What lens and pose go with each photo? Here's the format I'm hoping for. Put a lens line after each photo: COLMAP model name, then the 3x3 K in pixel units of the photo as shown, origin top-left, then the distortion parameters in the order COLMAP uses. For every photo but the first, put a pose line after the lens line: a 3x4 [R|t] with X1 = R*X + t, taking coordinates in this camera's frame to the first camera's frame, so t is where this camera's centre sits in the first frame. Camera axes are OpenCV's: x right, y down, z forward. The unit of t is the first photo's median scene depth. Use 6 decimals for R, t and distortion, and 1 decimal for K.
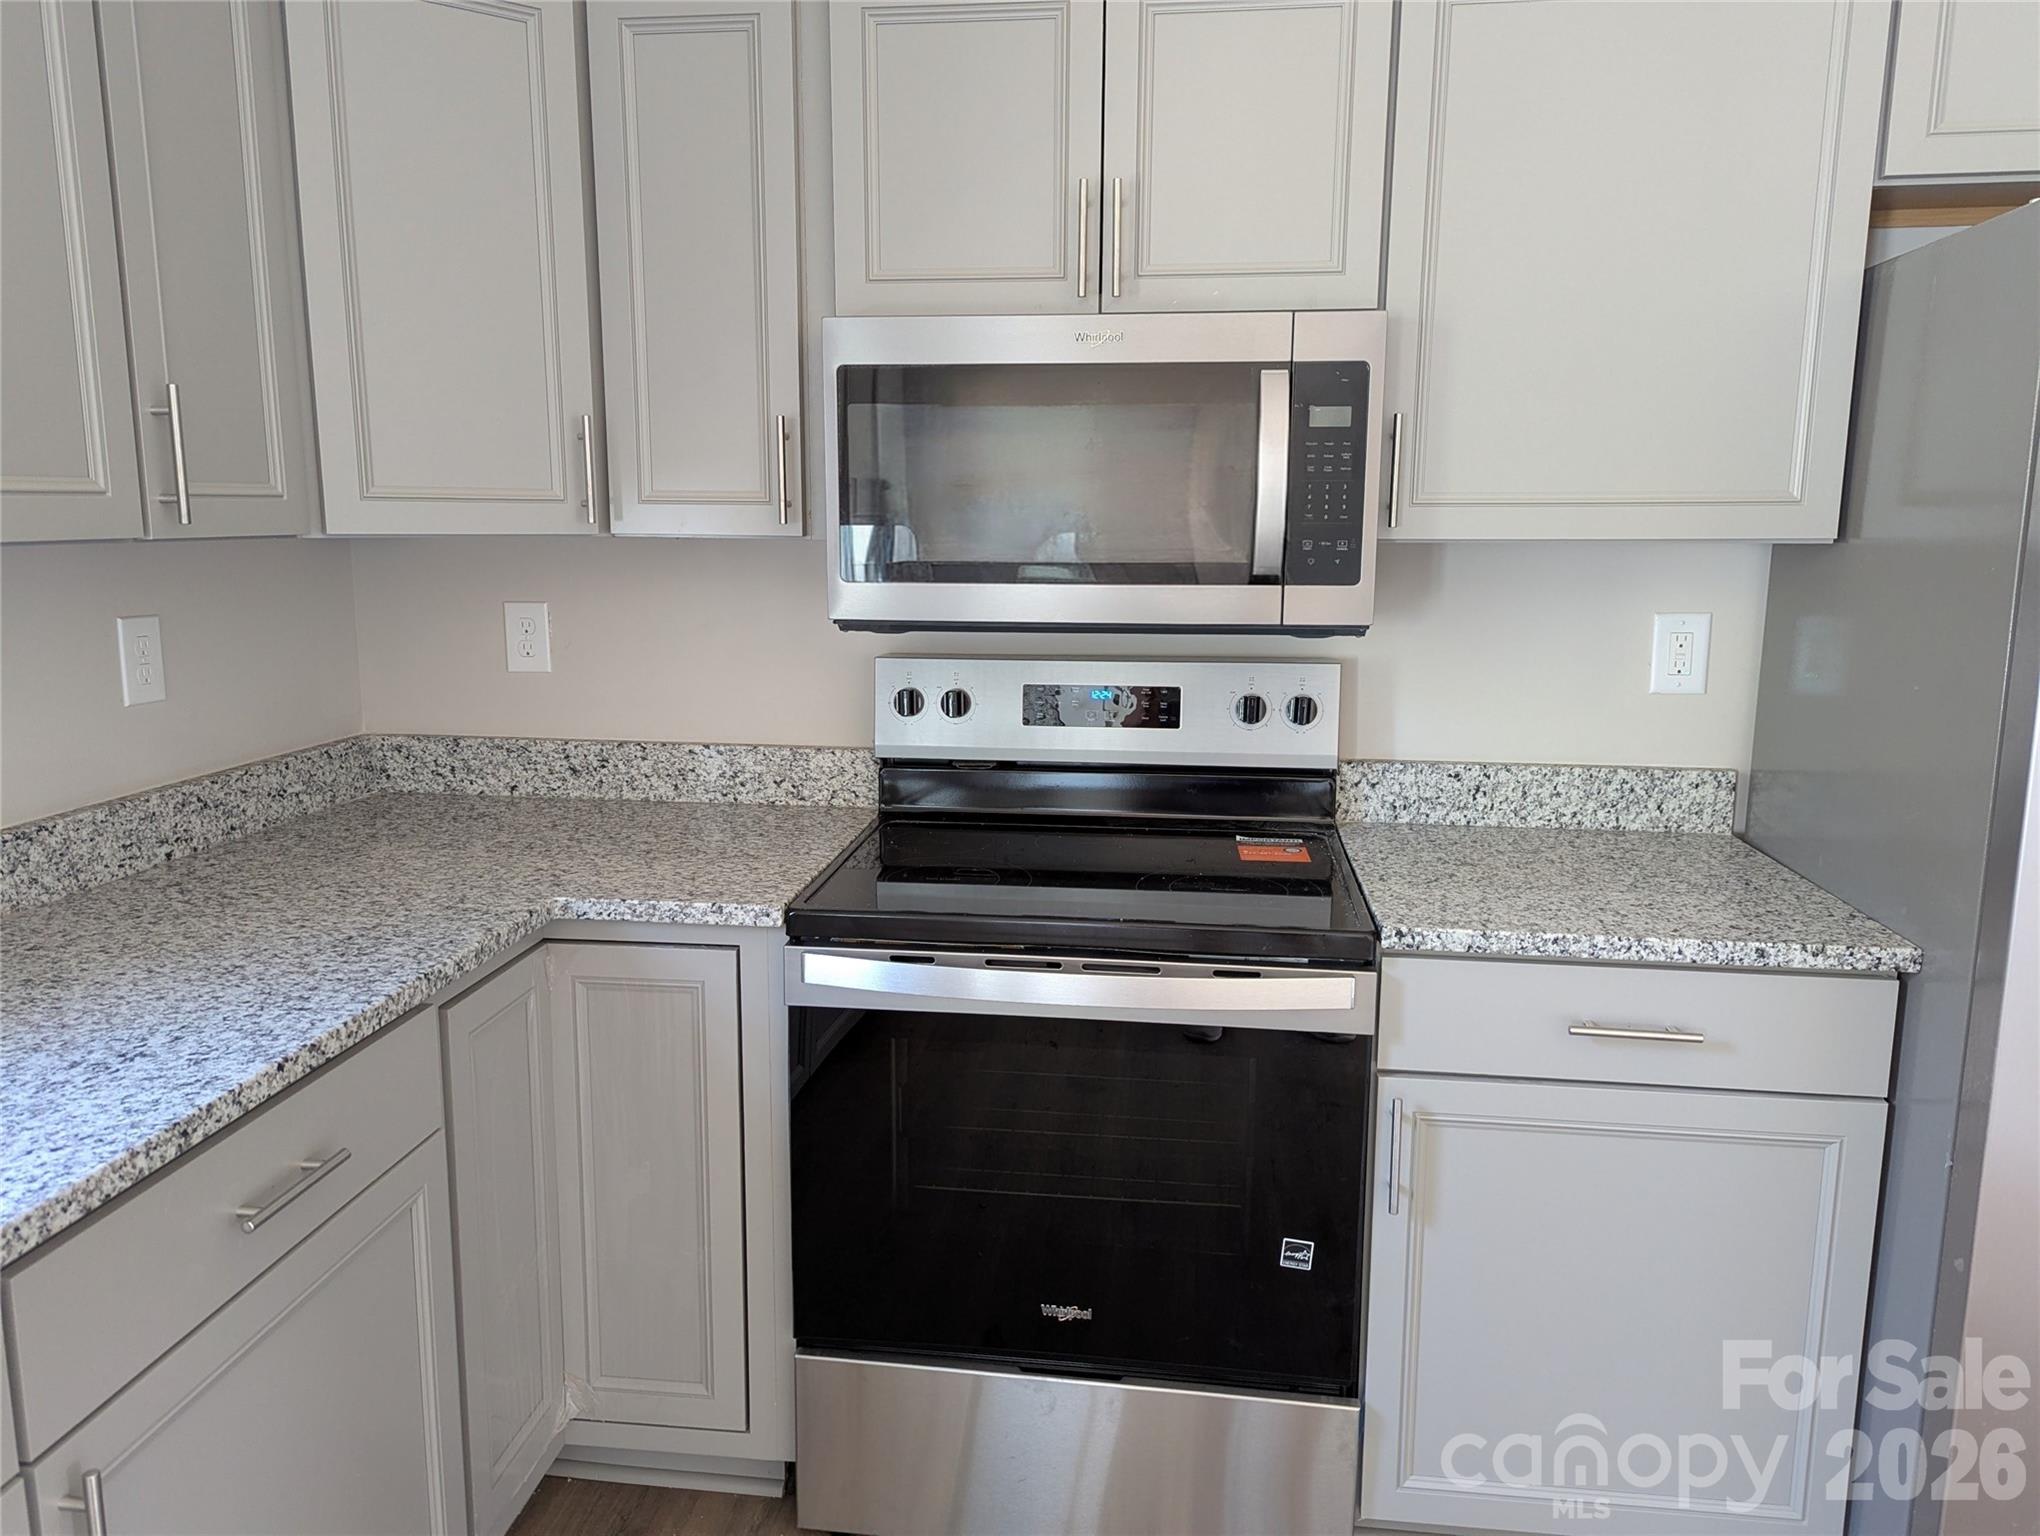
lens RADIAL K [[1438.2, 0, 1025.9], [0, 1438.2, 759.0], [0, 0, 1]] dist [0.044618, -0.026702]
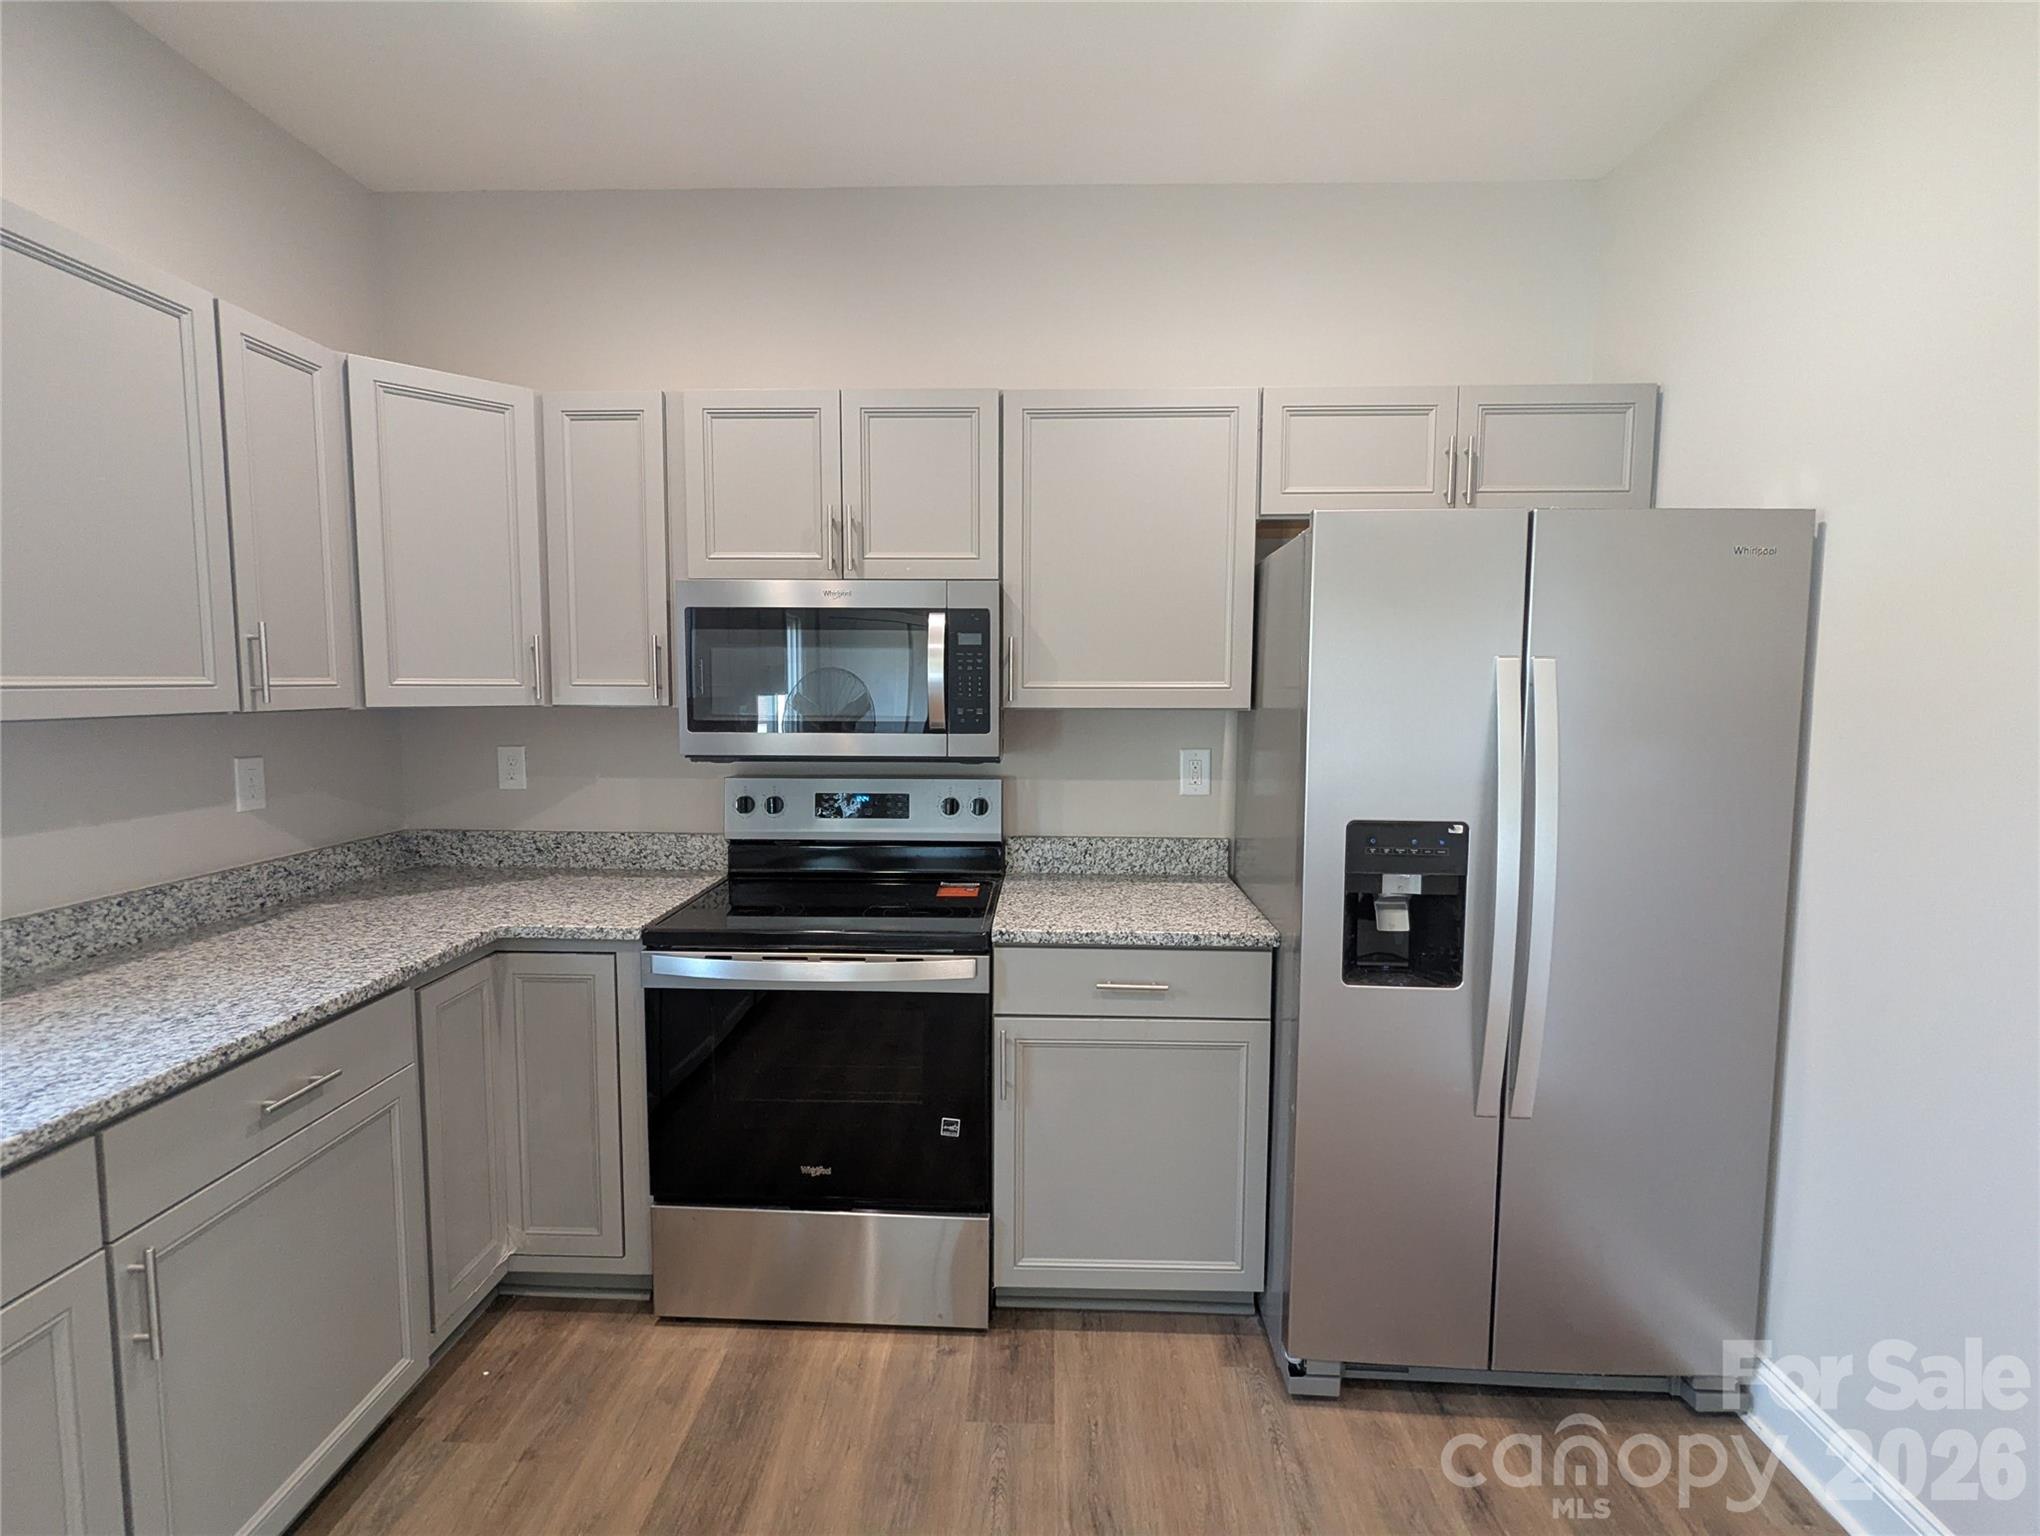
lens RADIAL K [[961.5, 0, 1020.3], [0, 961.5, 766.4], [0, 0, 1]] dist [-0.004643, 0.003407]
pose [[0.996002, -0.007689, 0.089001, 0.166234], [0.015147, 0.996399, -0.083423, 0.016336], [-0.088039, 0.084438, 0.992532, -0.152826]]
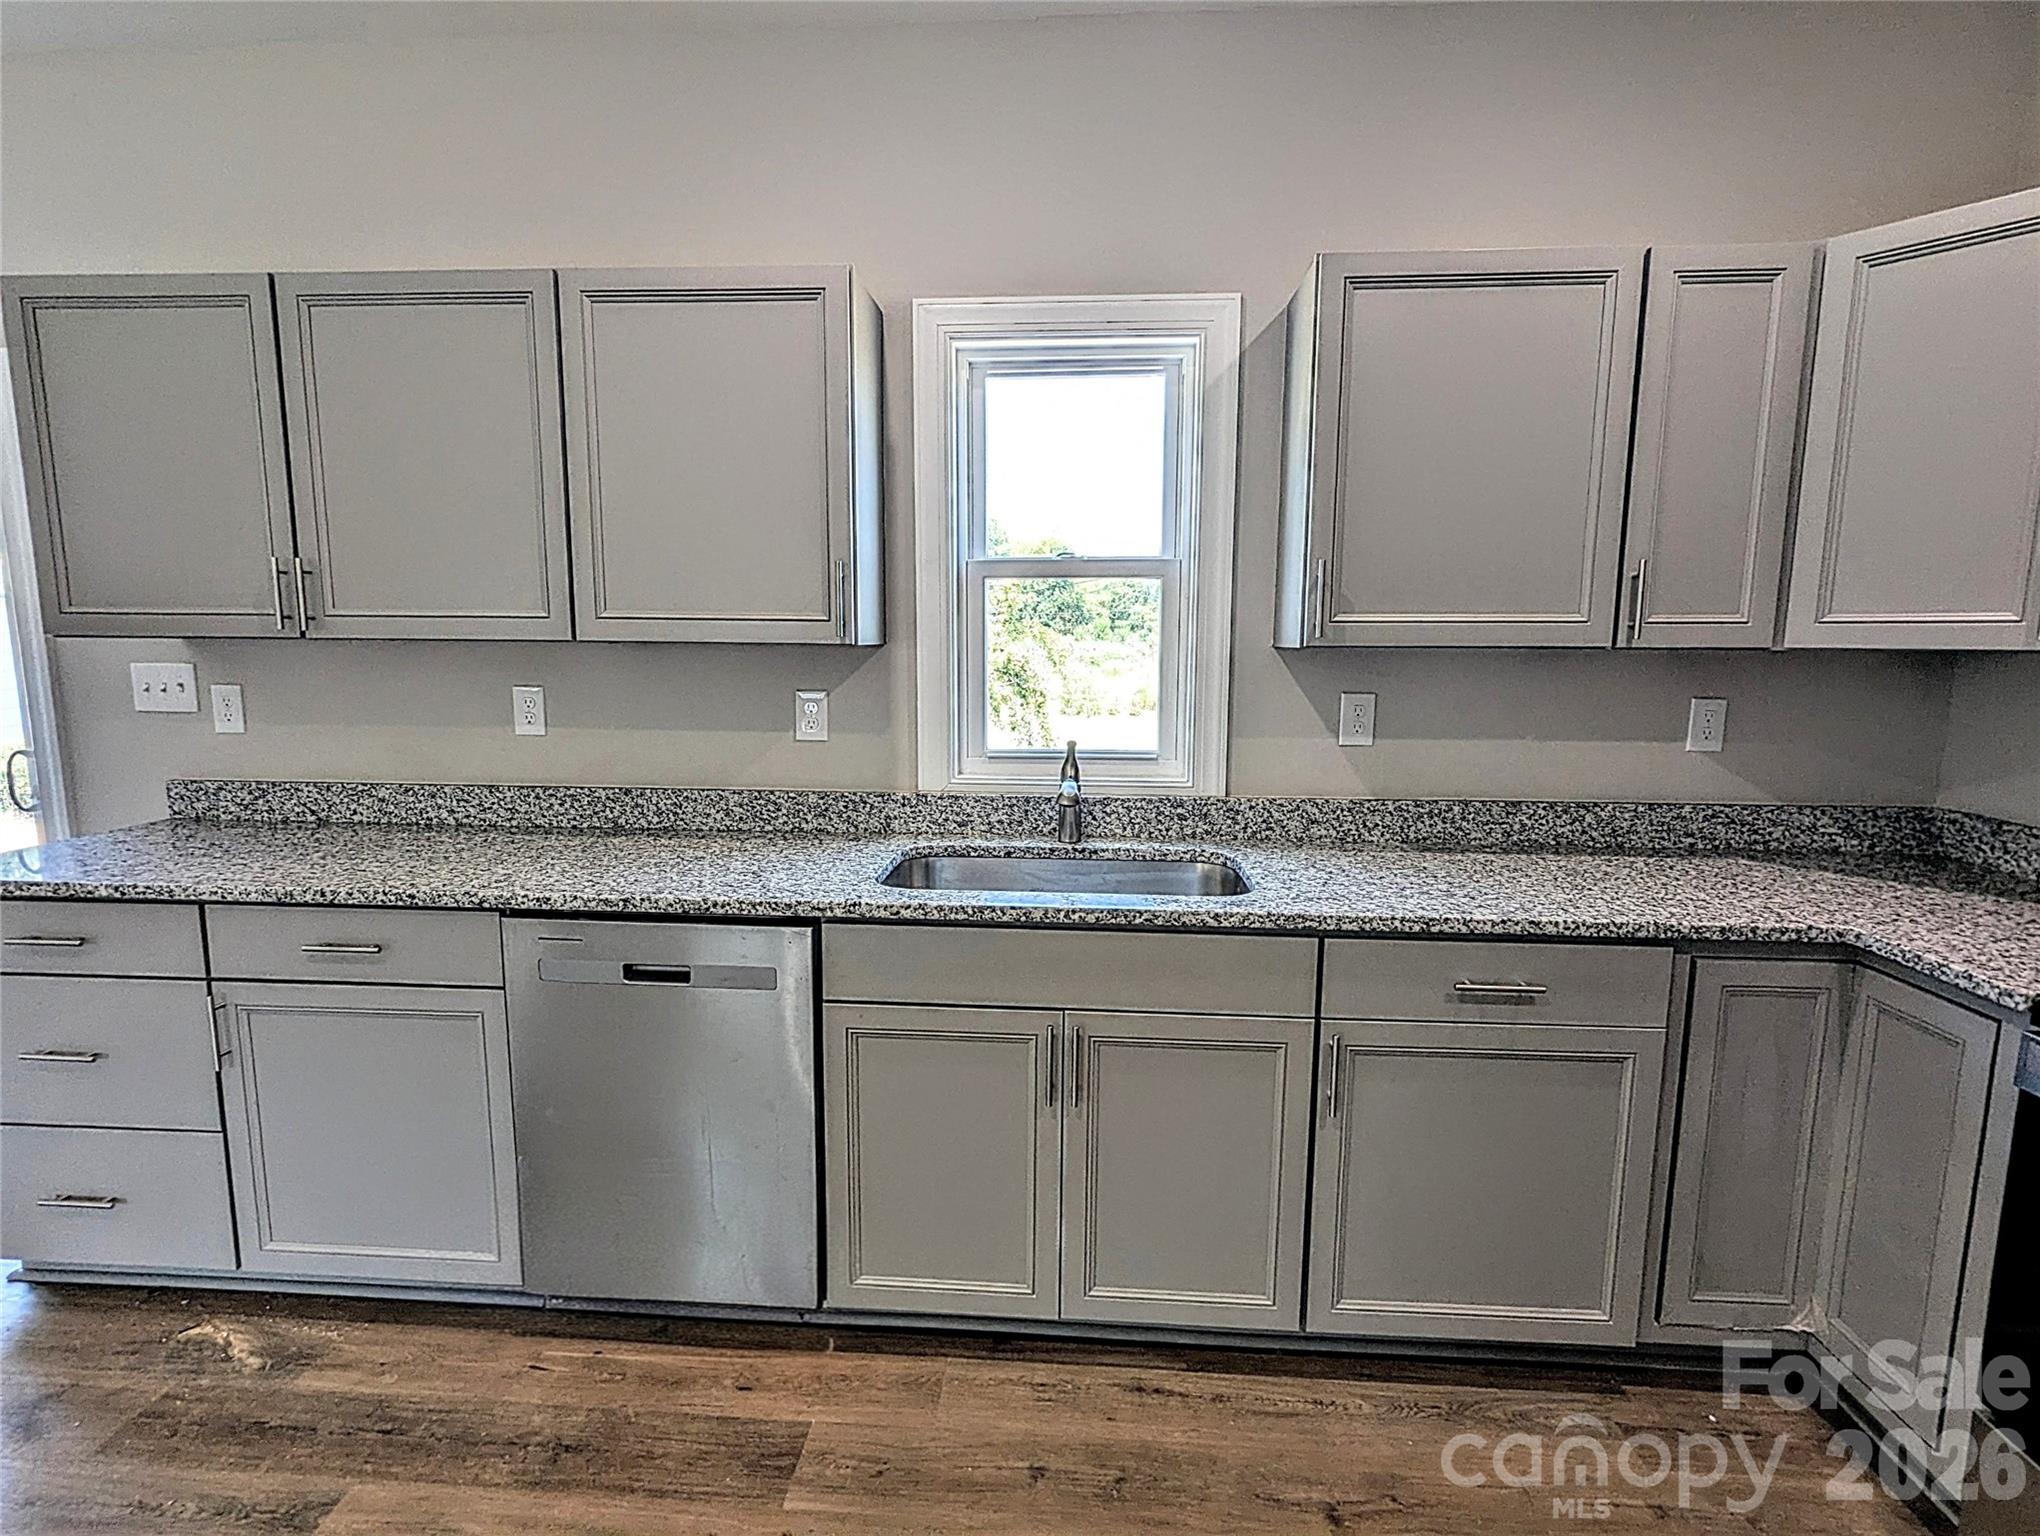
lens RADIAL K [[961.5, 0, 1024.3], [0, 961.5, 767.8], [0, 0, 1]] dist [-0.004643, 0.003407]
pose [[0.055501, 0.127747, -0.990253, 0.457347], [-0.174200, 0.977809, 0.116378, -0.013788], [0.983145, 0.166043, 0.076522, 0.182247]]
